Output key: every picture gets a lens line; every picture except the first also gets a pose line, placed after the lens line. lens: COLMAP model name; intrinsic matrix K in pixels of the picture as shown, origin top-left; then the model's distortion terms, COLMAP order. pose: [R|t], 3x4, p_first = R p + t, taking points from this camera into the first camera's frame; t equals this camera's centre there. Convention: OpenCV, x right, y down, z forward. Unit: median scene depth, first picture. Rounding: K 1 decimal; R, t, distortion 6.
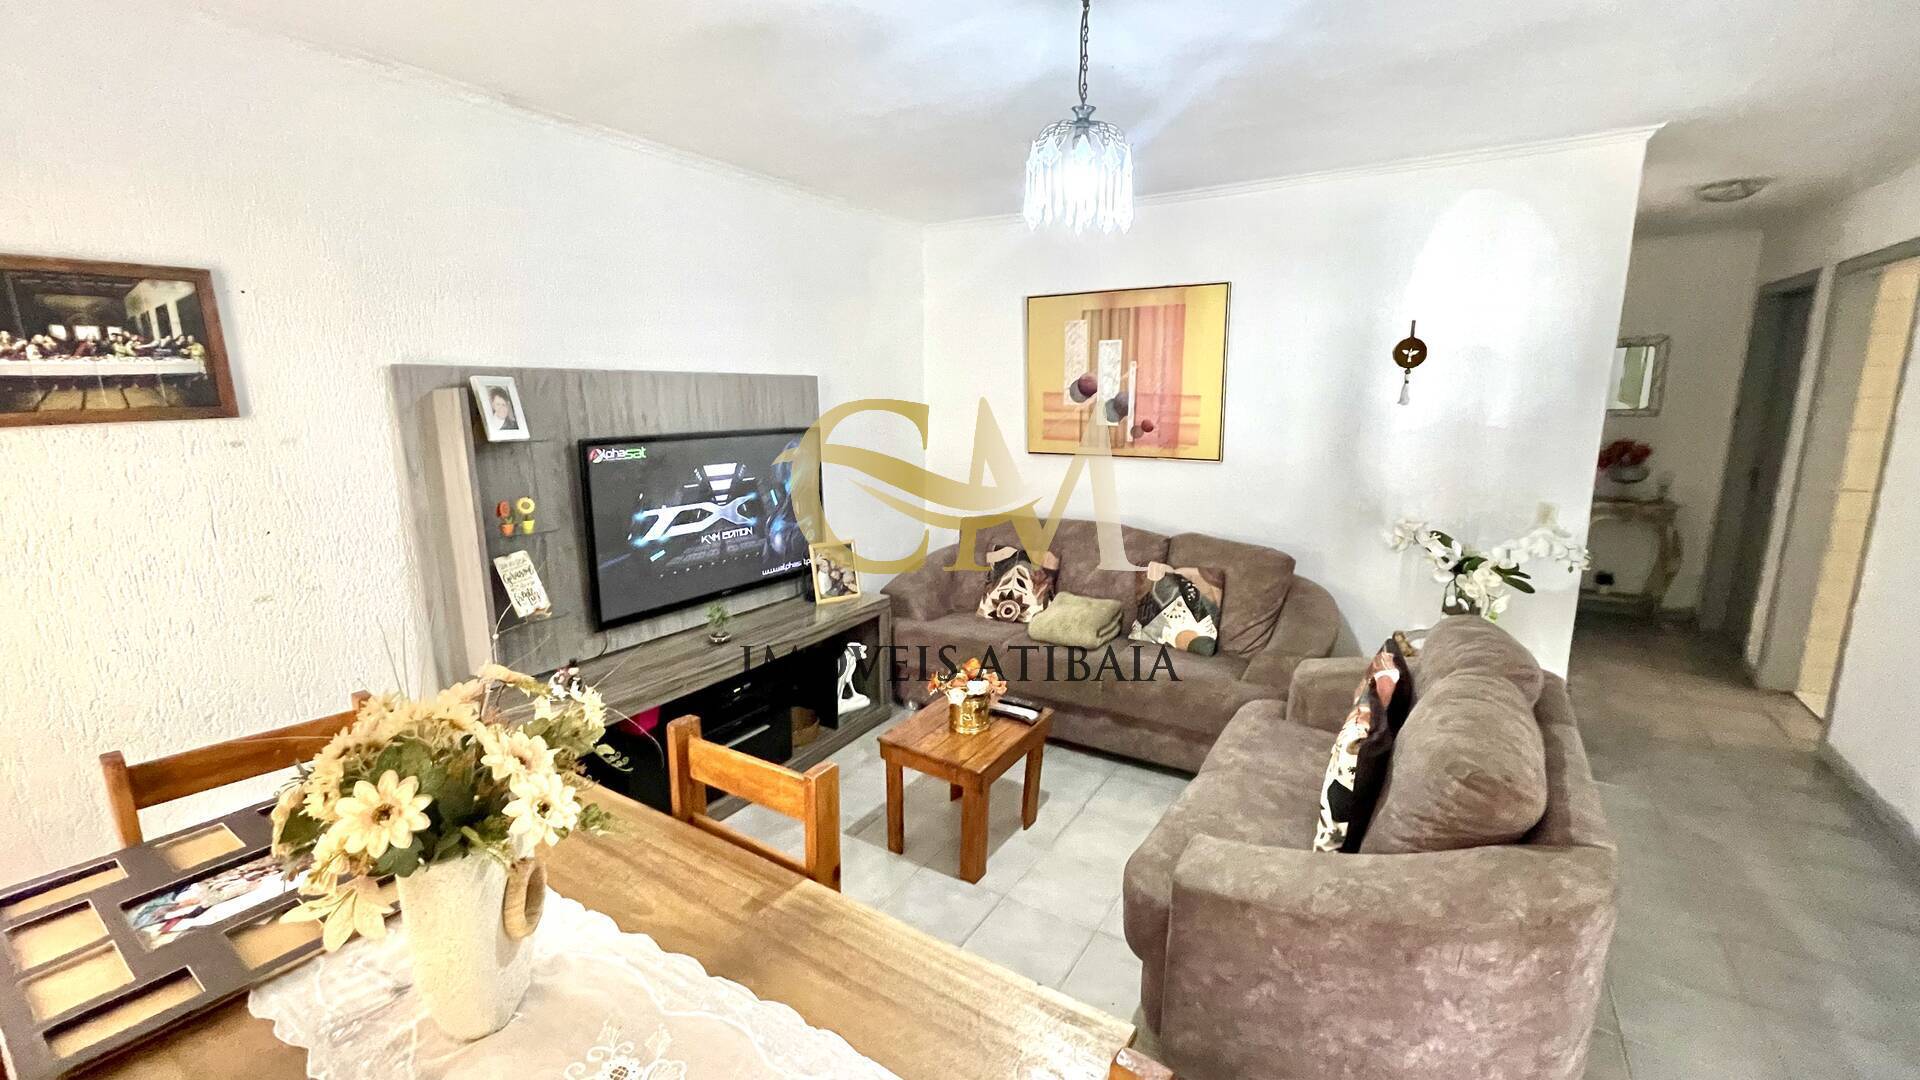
lens RADIAL K [[768.1, 0, 971.5], [0, 768.1, 542.3], [0, 0, 1]] dist [0.000475, 0.000037]
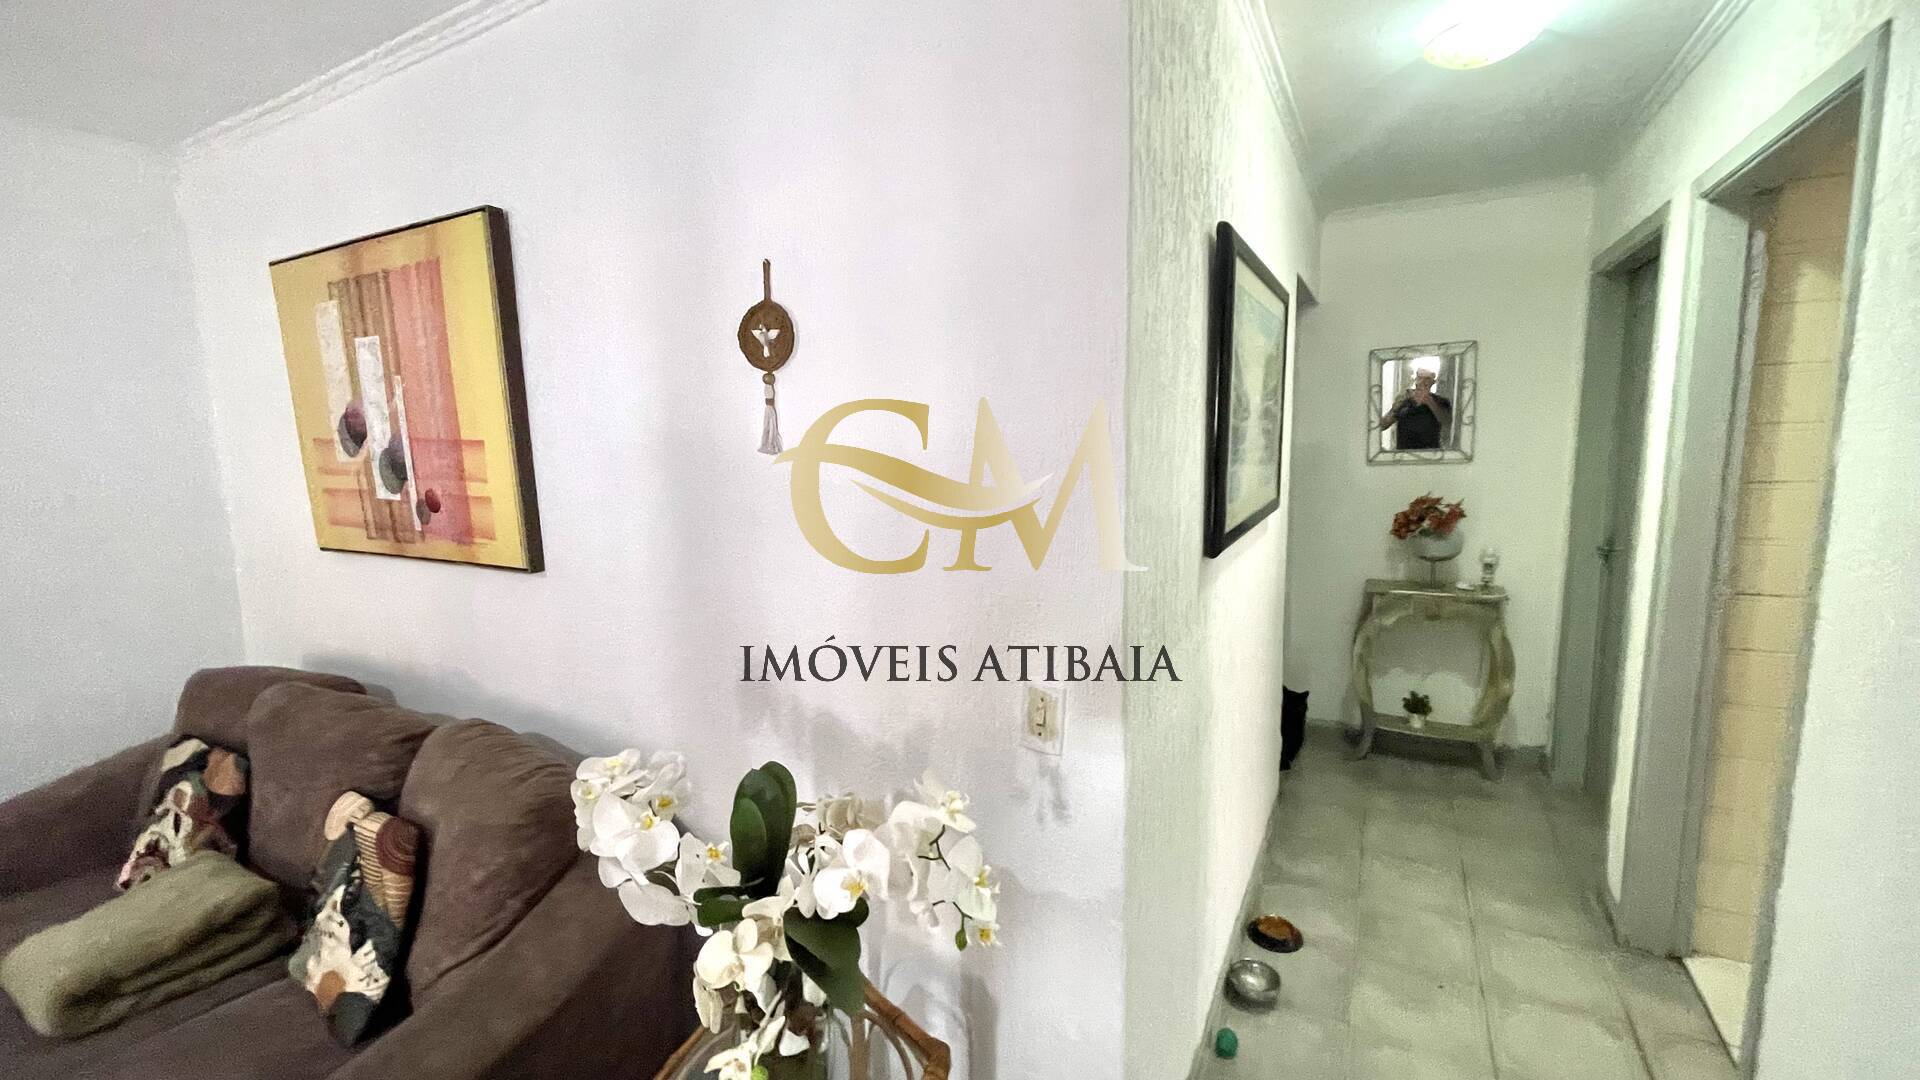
lens RADIAL K [[768.1, 0, 952.9], [0, 768.1, 546.6], [0, 0, 1]] dist [0.000475, 0.000037]
pose [[0.998671, -0.017885, 0.048346, 0.929045], [0.020955, 0.997746, -0.063754, -0.137546], [-0.047097, 0.064682, 0.996794, 0.806120]]
